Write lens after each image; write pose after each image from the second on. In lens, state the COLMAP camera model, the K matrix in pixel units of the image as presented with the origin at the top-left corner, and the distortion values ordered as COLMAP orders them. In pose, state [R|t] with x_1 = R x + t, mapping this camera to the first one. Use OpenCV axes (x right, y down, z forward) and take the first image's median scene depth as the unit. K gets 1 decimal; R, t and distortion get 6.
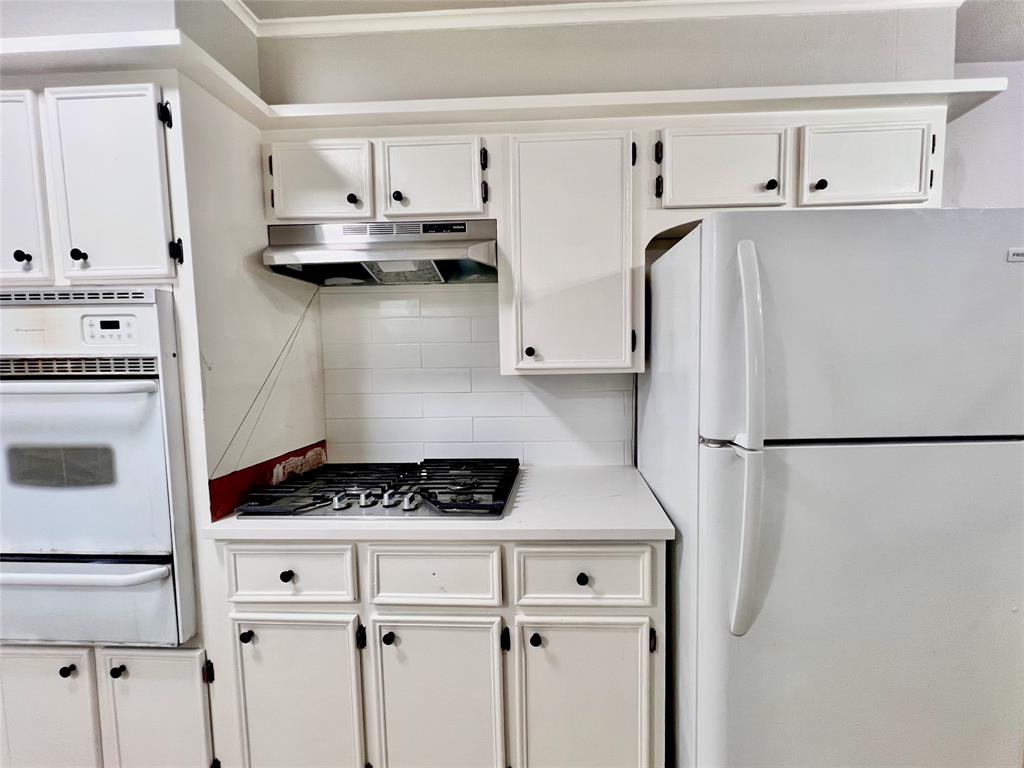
lens RADIAL K [[414.9, 0, 512.0], [0, 414.9, 384.0], [0, 0, 1]] dist [-0.000361, 0.000191]
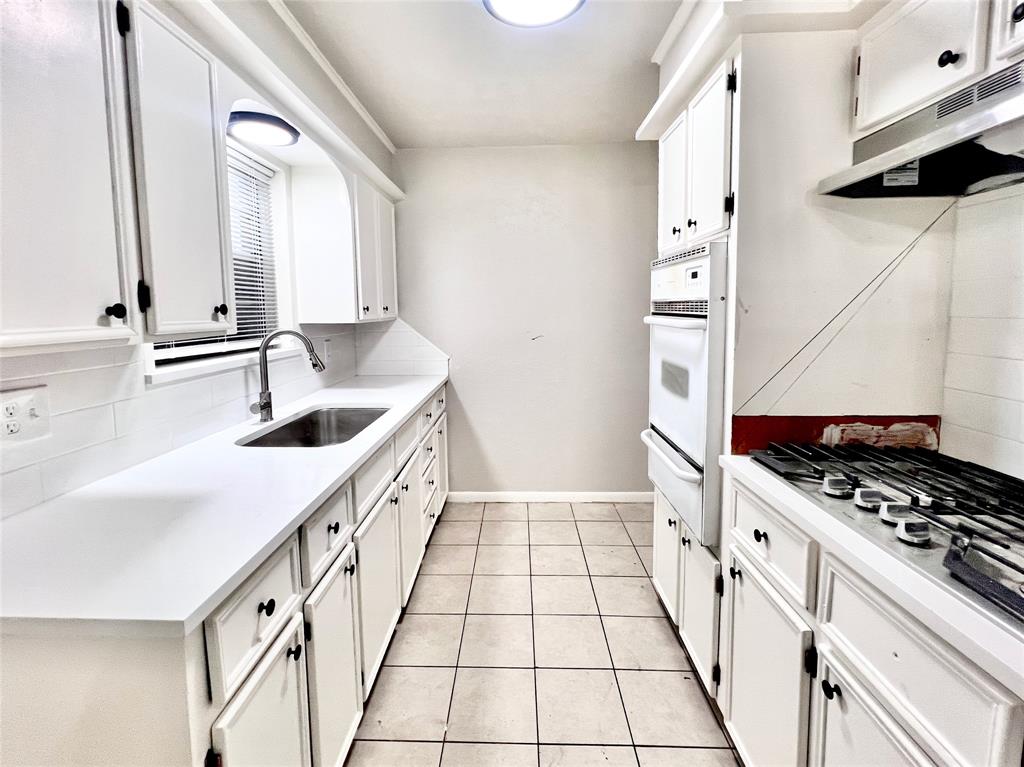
lens RADIAL K [[420.7, 0, 509.9], [0, 420.7, 346.2], [0, 0, 1]] dist [-0.000736, 0.000038]
pose [[0.128304, 0.108665, -0.985764, 0.245213], [-0.060956, 0.992964, 0.101525, -0.020918], [0.989860, 0.047062, 0.134025, 0.264460]]
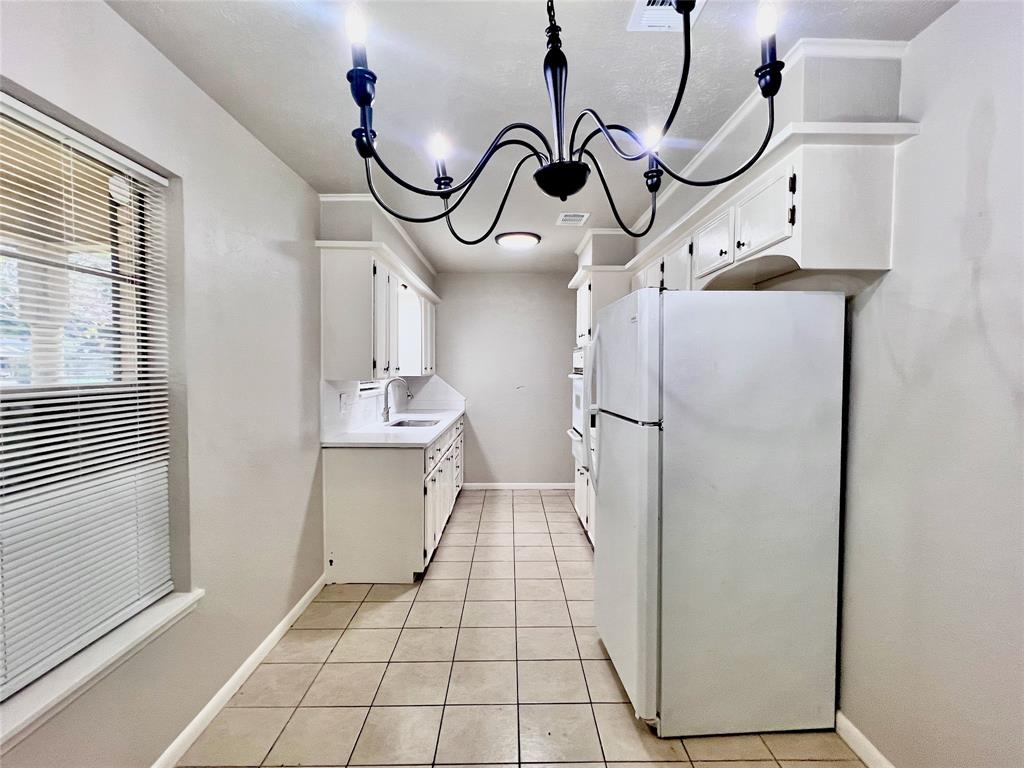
lens RADIAL K [[500.9, 0, 501.9], [0, 500.9, 383.6], [0, 0, 1]] dist [-0.018919, -0.000012]
pose [[0.135666, 0.050406, -0.989472, 2.439824], [-0.079498, 0.996039, 0.039840, -0.043424], [0.987560, 0.073256, 0.139136, -0.074686]]
